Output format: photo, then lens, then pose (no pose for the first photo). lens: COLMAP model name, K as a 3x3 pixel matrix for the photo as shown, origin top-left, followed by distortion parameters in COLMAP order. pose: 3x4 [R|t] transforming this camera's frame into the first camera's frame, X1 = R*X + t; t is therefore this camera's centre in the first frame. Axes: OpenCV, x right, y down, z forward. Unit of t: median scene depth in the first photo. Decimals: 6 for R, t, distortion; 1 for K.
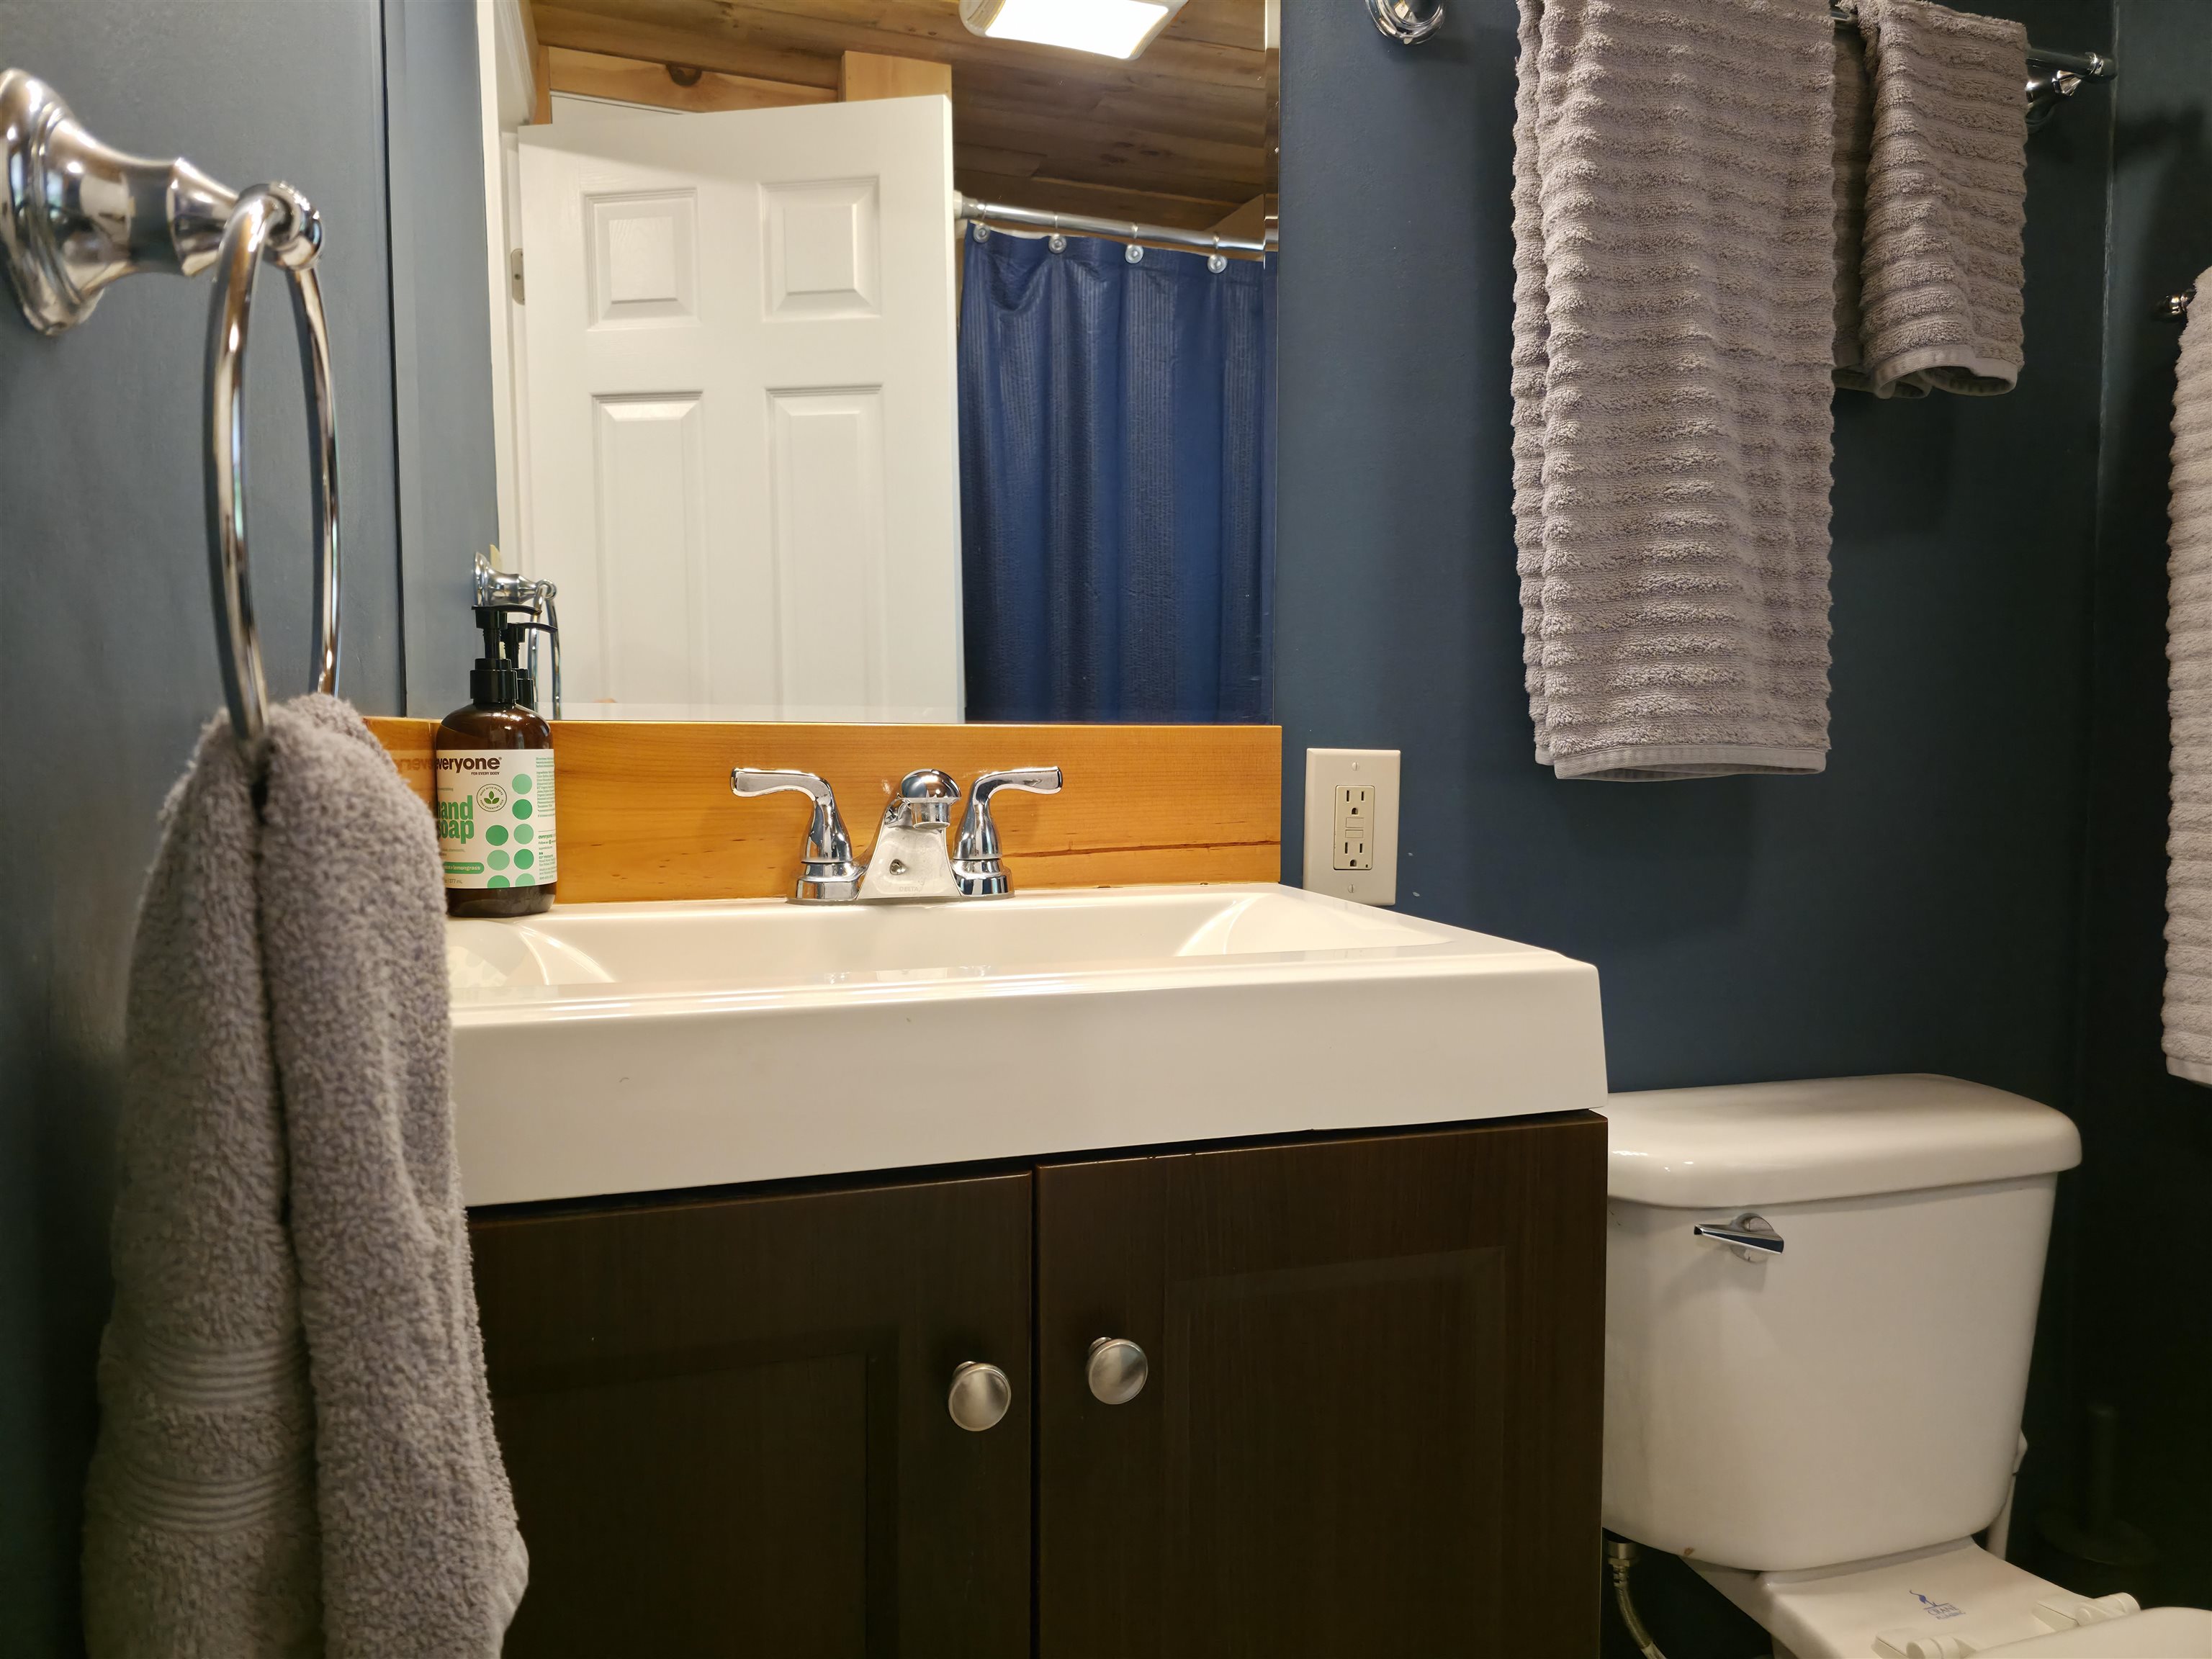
lens RADIAL K [[1454.9, 0, 1112.0], [0, 1454.9, 844.3], [0, 0, 1]] dist [0.069334, -0.065203]
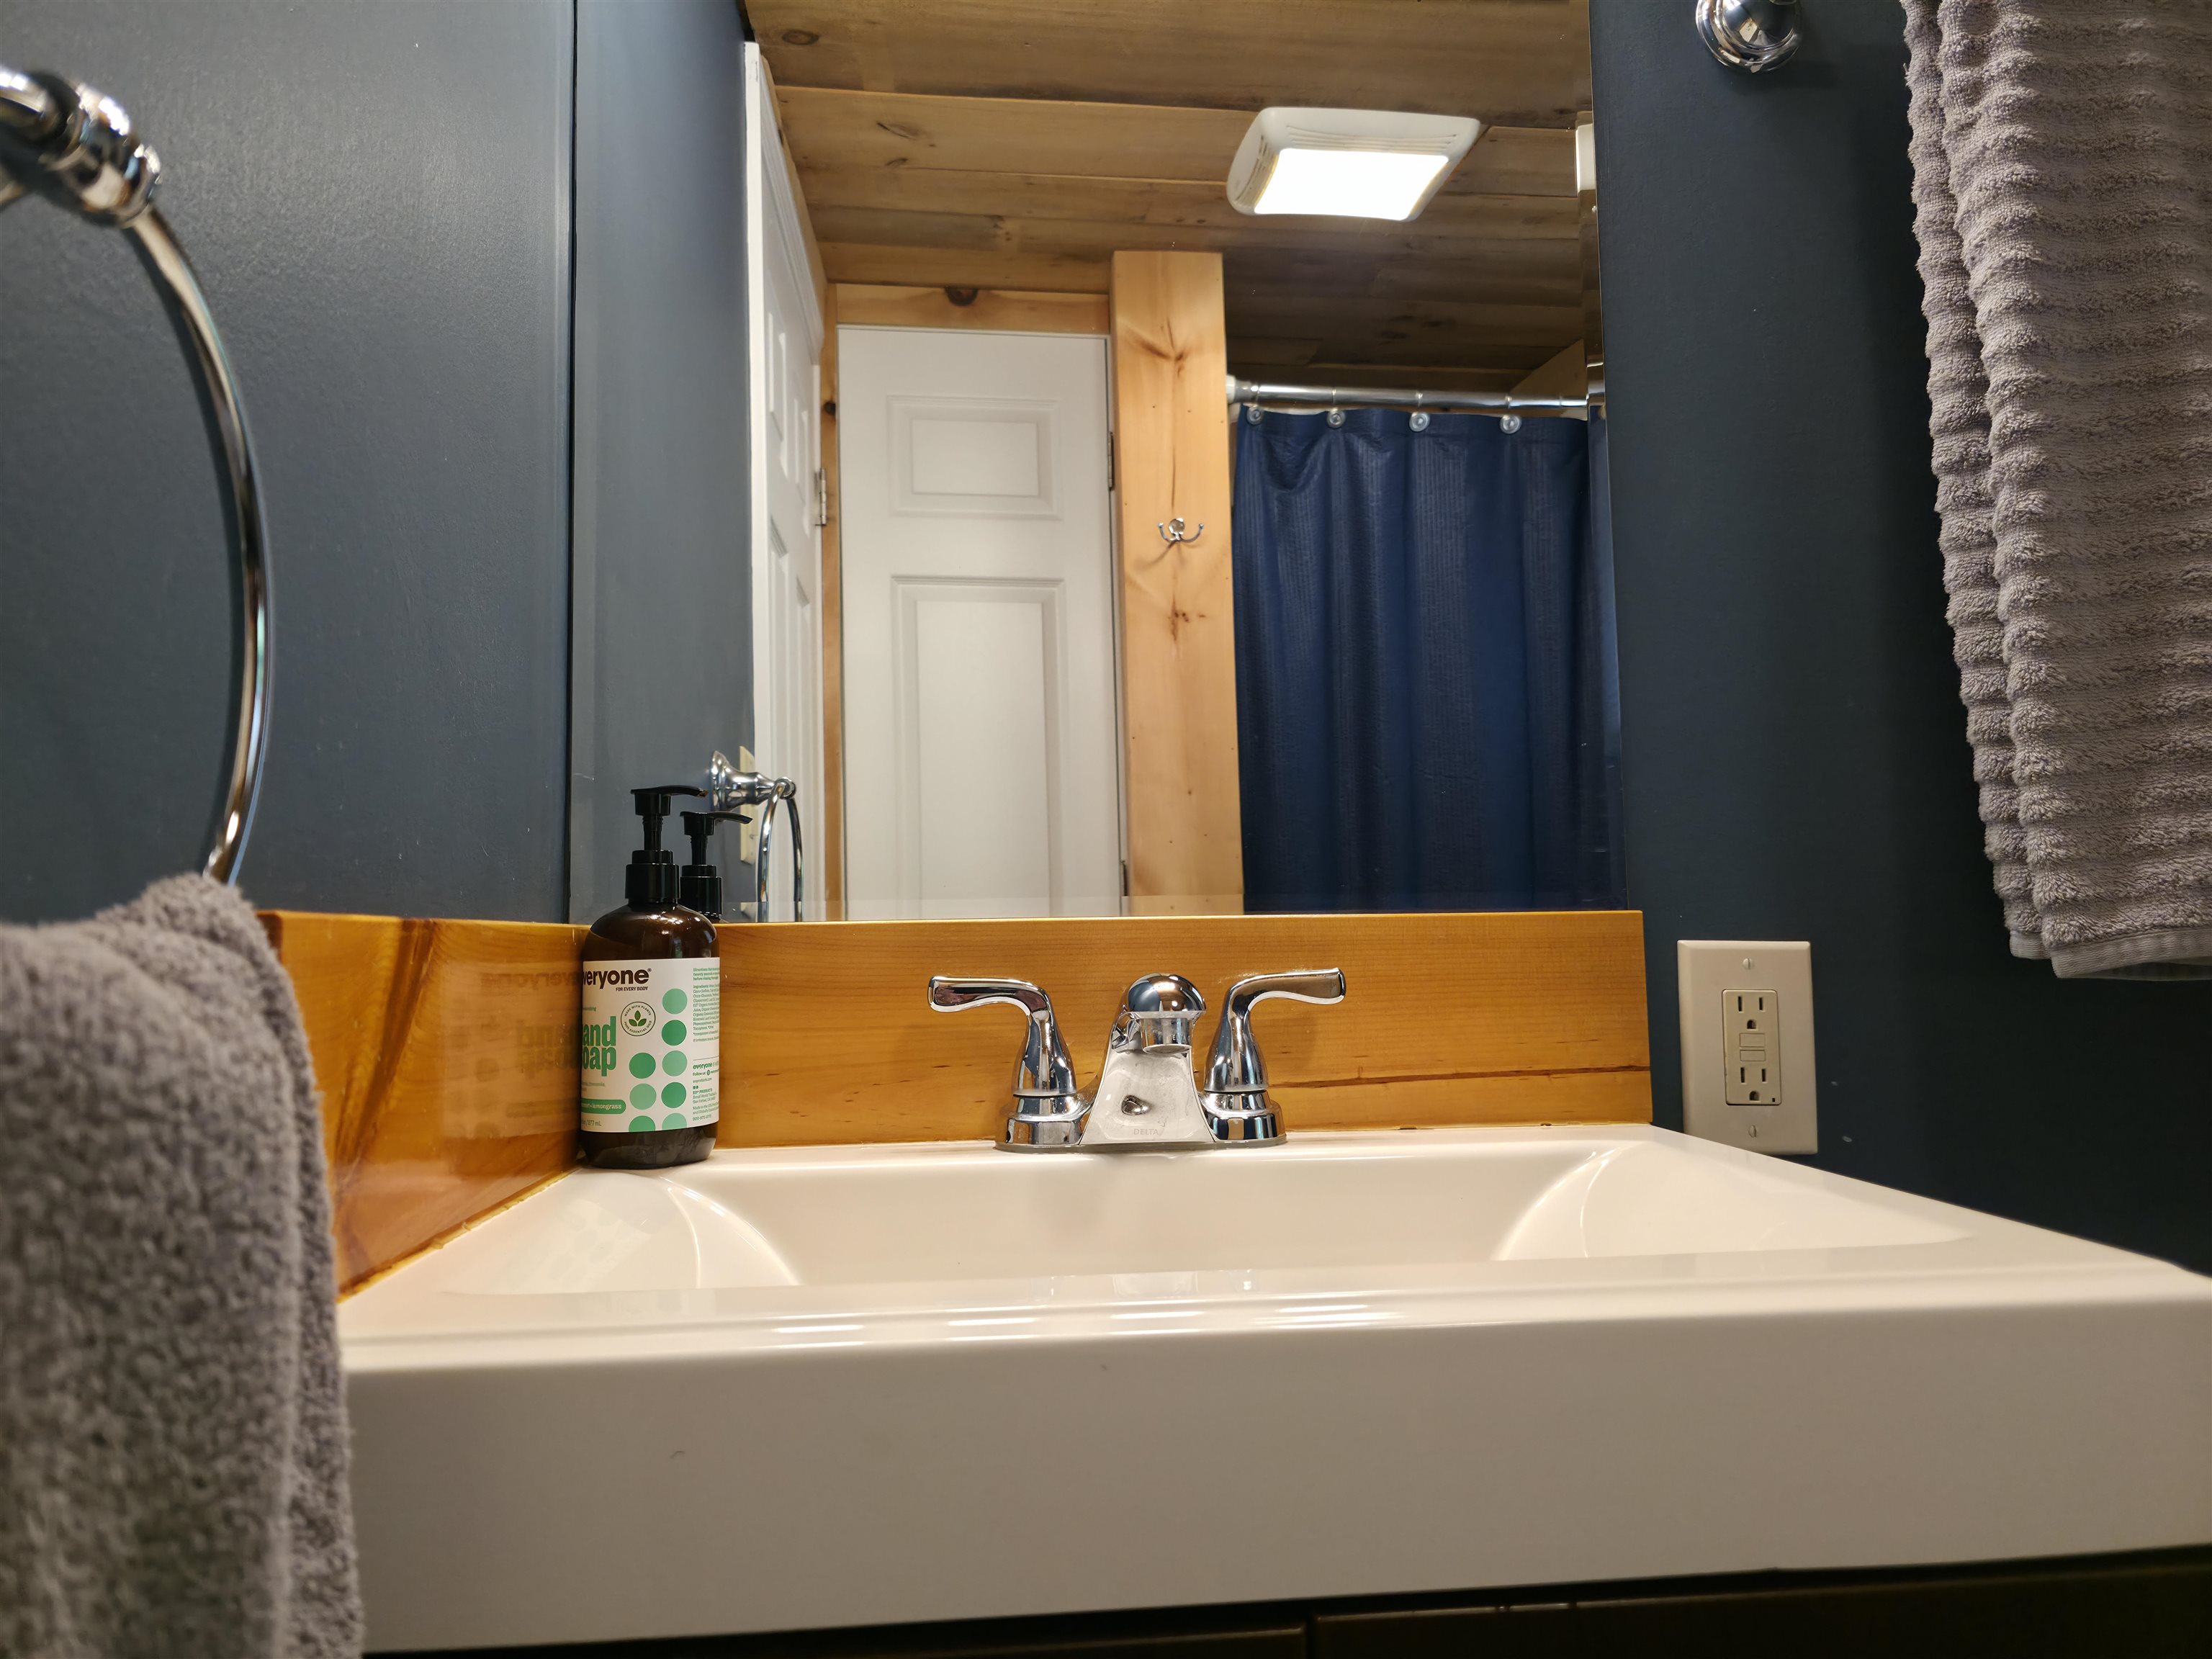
lens RADIAL K [[1454.9, 0, 1116.2], [0, 1454.9, 821.7], [0, 0, 1]] dist [0.069334, -0.065203]
pose [[0.979943, -0.034960, -0.196186, 0.000935], [0.004081, 0.987805, -0.155644, -0.010082], [0.199235, 0.151721, 0.968135, 0.209231]]
